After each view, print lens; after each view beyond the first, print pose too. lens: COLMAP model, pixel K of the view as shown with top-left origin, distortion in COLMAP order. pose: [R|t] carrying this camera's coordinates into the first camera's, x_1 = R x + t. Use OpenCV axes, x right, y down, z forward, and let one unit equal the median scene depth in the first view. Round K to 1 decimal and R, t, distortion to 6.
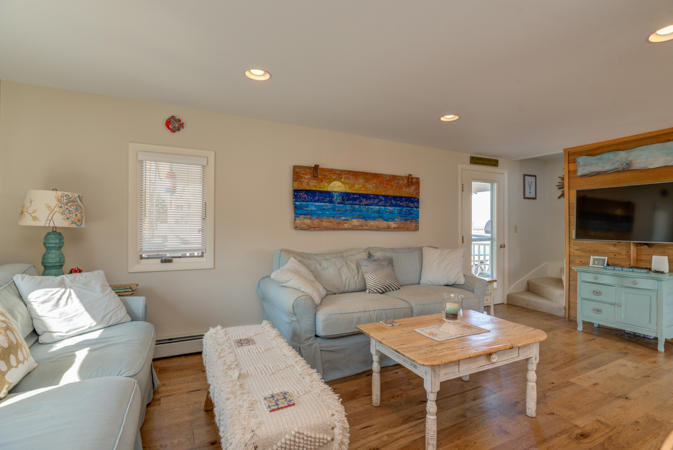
lens RADIAL K [[327.1, 0, 339.9], [0, 327.1, 225.6], [0, 0, 1]] dist [-0.009834, -0.005200]
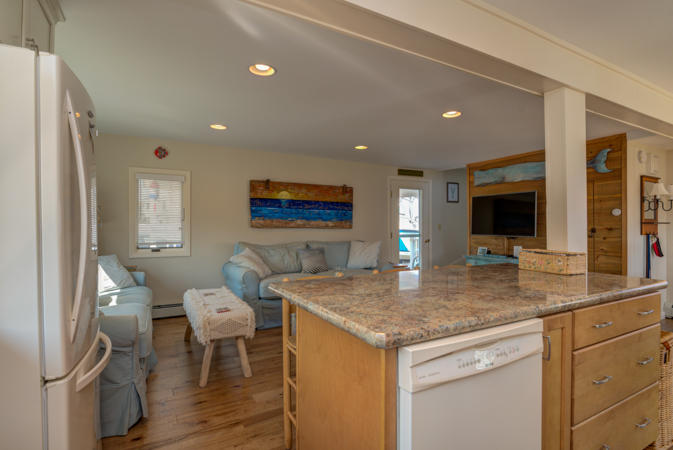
lens RADIAL K [[346.9, 0, 340.6], [0, 346.9, 225.4], [0, 0, 1]] dist [0.000157, -0.002062]
pose [[0.999159, -0.003279, 0.040877, 0.163744], [0.003153, 0.999990, 0.003139, -0.000979], [-0.040887, -0.003007, 0.999159, -0.424359]]
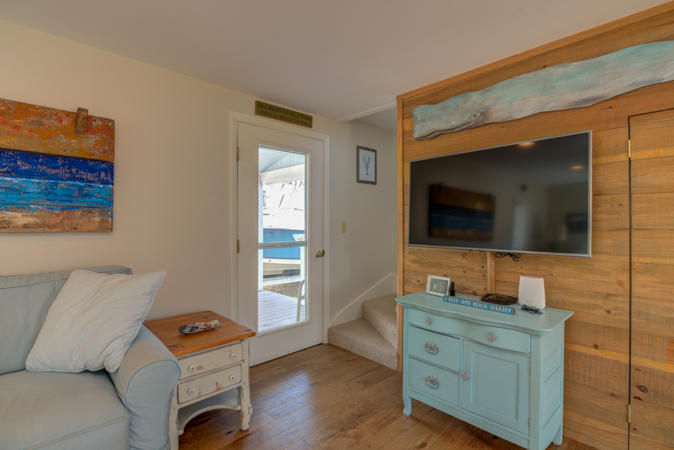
lens RADIAL K [[327.6, 0, 338.8], [0, 327.6, 225.0], [0, 0, 1]] dist [-0.009834, -0.005200]
pose [[0.959033, -0.001183, 0.283290, 0.496981], [-0.000341, 0.999986, 0.005328, 0.003865], [-0.283293, -0.005206, 0.959019, 0.533297]]
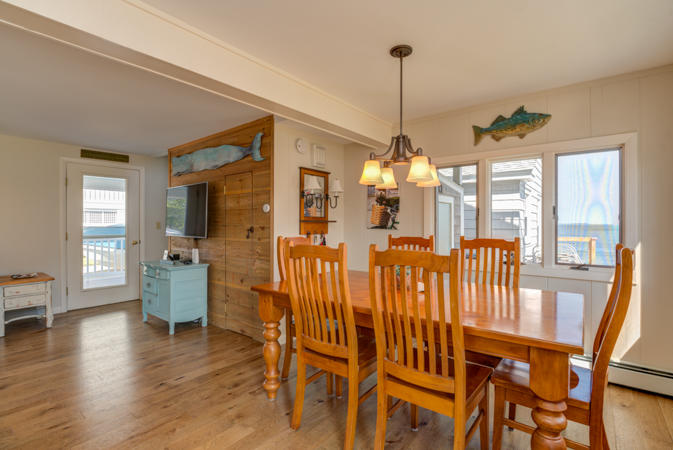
lens RADIAL K [[327.1, 0, 335.7], [0, 327.1, 223.1], [0, 0, 1]] dist [-0.009834, -0.005200]
pose [[0.911846, 0.000243, 0.410532, 0.911595], [-0.001181, 0.999997, 0.002031, 0.001330], [-0.410530, -0.002336, 0.911844, -0.230446]]
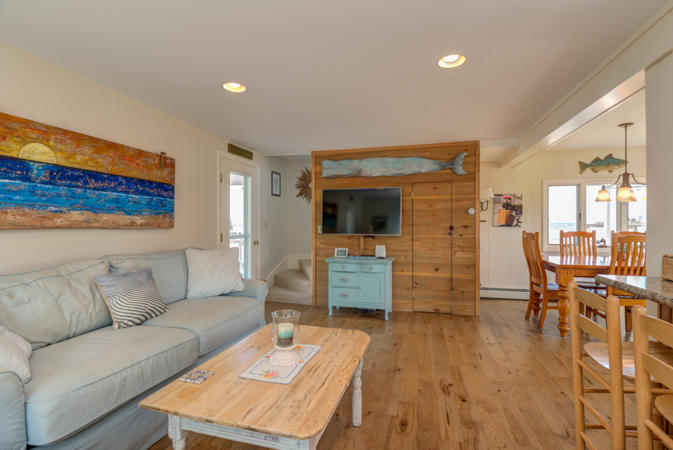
lens RADIAL K [[327.1, 0, 339.6], [0, 327.1, 224.7], [0, 0, 1]] dist [-0.009834, -0.005200]
pose [[0.668401, -0.006172, 0.743775, -0.079780], [-0.001243, 0.999955, 0.009415, 0.000087], [-0.743800, -0.007217, 0.668363, 0.235559]]
